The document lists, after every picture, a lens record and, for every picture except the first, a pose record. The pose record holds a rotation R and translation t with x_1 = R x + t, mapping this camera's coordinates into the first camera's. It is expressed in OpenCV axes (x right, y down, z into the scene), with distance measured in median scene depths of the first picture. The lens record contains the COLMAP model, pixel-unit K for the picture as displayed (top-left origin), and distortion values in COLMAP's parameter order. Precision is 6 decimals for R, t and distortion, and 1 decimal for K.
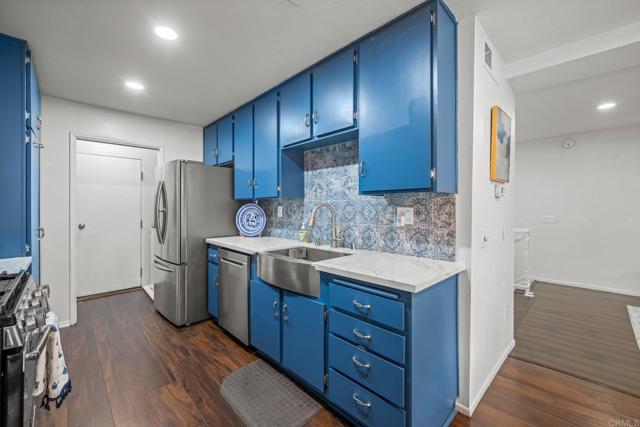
lens RADIAL K [[263.3, 0, 322.0], [0, 263.3, 207.1], [0, 0, 1]] dist [-0.004459, -0.000824]
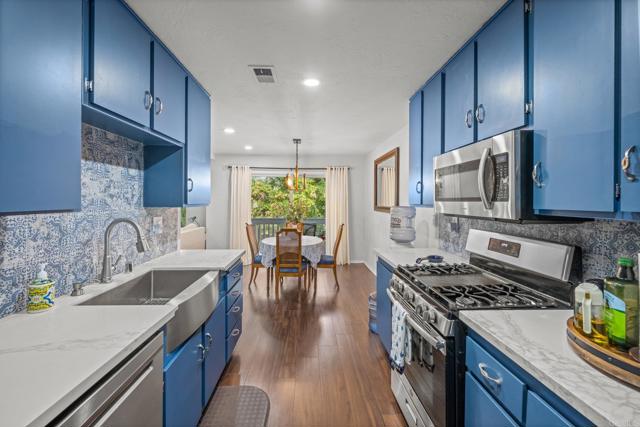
lens RADIAL K [[263.3, 0, 311.8], [0, 263.3, 202.5], [0, 0, 1]] dist [-0.004459, -0.000824]
pose [[-0.732011, -0.007464, 0.681252, -0.806552], [-0.006049, 0.999972, 0.004456, -0.059067], [-0.681266, -0.000859, -0.732035, 1.145525]]
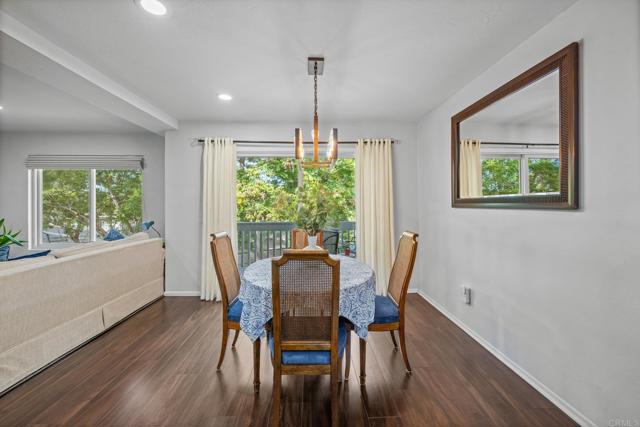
lens RADIAL K [[259.5, 0, 315.5], [0, 259.5, 207.7], [0, 0, 1]] dist [0.000518, -0.000340]
pose [[-0.732925, -0.002227, 0.680305, -0.048305], [0.005371, 0.999945, 0.009060, 0.002565], [-0.680288, 0.010294, -0.732873, 0.498568]]
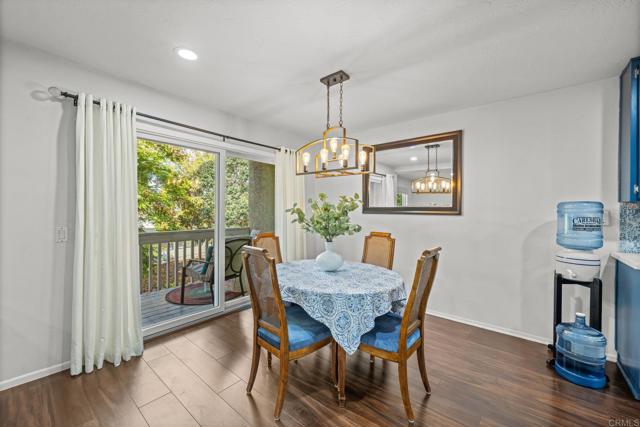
lens RADIAL K [[259.5, 0, 313.7], [0, 259.5, 211.1], [0, 0, 1]] dist [0.000518, -0.000340]
pose [[-0.995977, -0.005800, -0.089421, 0.761618], [-0.006159, 0.999974, 0.003739, -0.003006], [0.089397, 0.004274, -0.995987, 0.784734]]
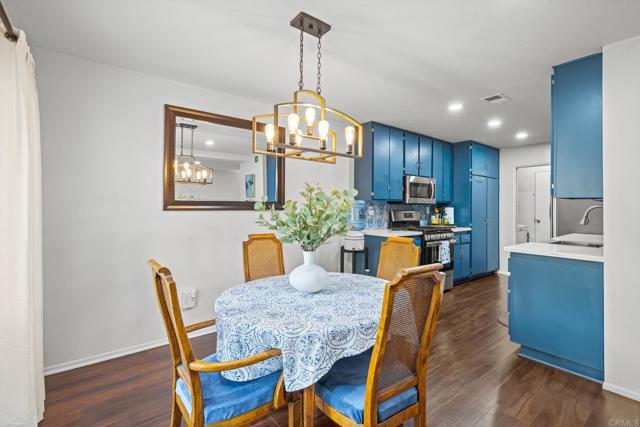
lens RADIAL K [[296.1, 0, 316.7], [0, 296.1, 205.6], [0, 0, 1]] dist [-0.000767, 0.000825]
pose [[-0.119060, -0.004280, -0.992878, 1.403230], [-0.005032, 0.999980, -0.003707, -0.001495], [0.992874, 0.004555, -0.119079, -0.075023]]
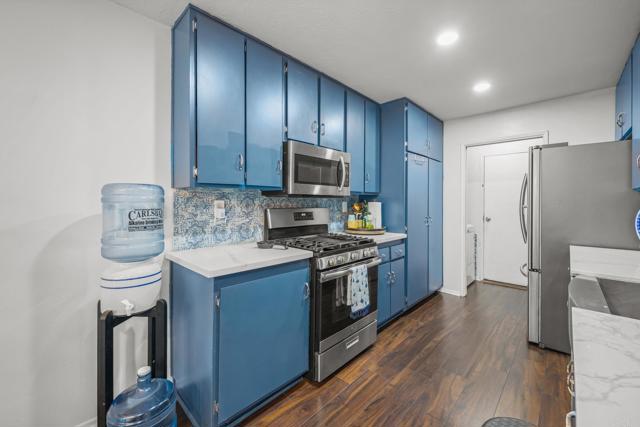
lens RADIAL K [[259.5, 0, 318.9], [0, 259.5, 203.7], [0, 0, 1]] dist [0.000518, -0.000340]
pose [[0.028321, 0.004711, -0.999588, 0.327792], [-0.000910, 0.999989, 0.004687, 0.001547], [0.999598, 0.000777, 0.028325, 0.342070]]
